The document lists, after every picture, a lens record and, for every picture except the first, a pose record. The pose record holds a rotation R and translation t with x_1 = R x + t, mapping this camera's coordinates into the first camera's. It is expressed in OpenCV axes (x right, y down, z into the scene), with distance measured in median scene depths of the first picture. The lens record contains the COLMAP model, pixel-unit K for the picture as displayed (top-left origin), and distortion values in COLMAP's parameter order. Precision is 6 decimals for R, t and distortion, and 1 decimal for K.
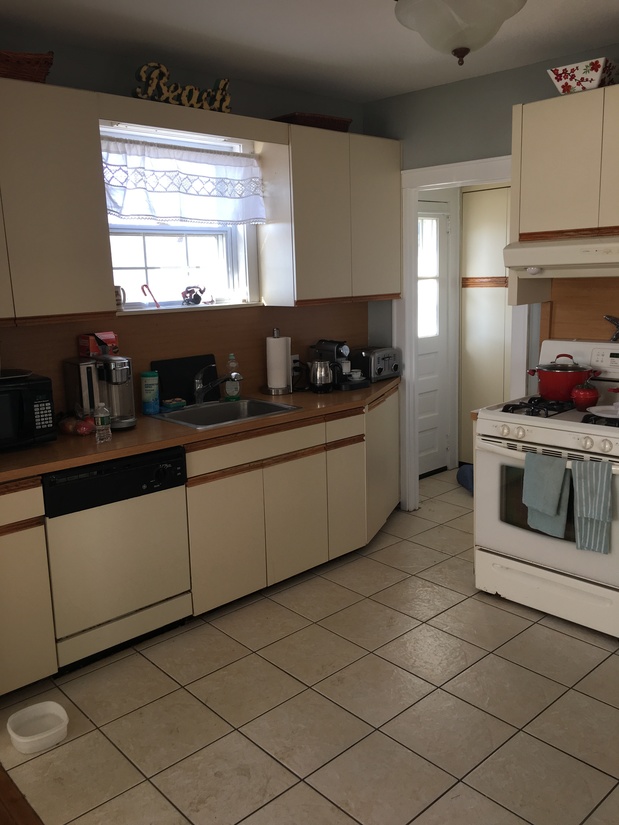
lens RADIAL K [[698.9, 0, 313.3], [0, 698.9, 411.2], [0, 0, 1]] dist [0.053553, -0.076295]
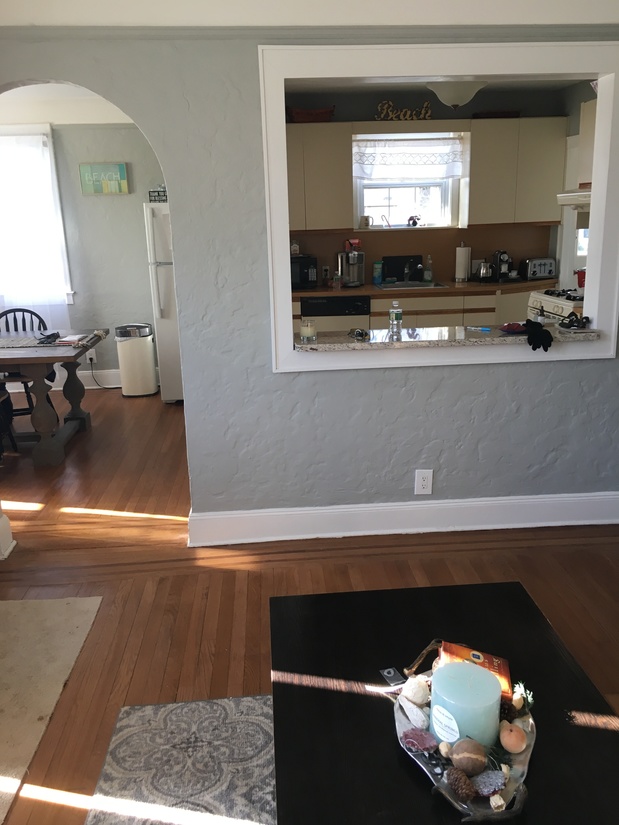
lens RADIAL K [[698.9, 0, 308.3], [0, 698.9, 413.3], [0, 0, 1]] dist [0.053553, -0.076295]
pose [[0.779590, 0.176219, -0.600988, 0.793441], [-0.115354, 0.983584, 0.138767, 0.101816], [0.615575, -0.038855, 0.787120, -0.609768]]
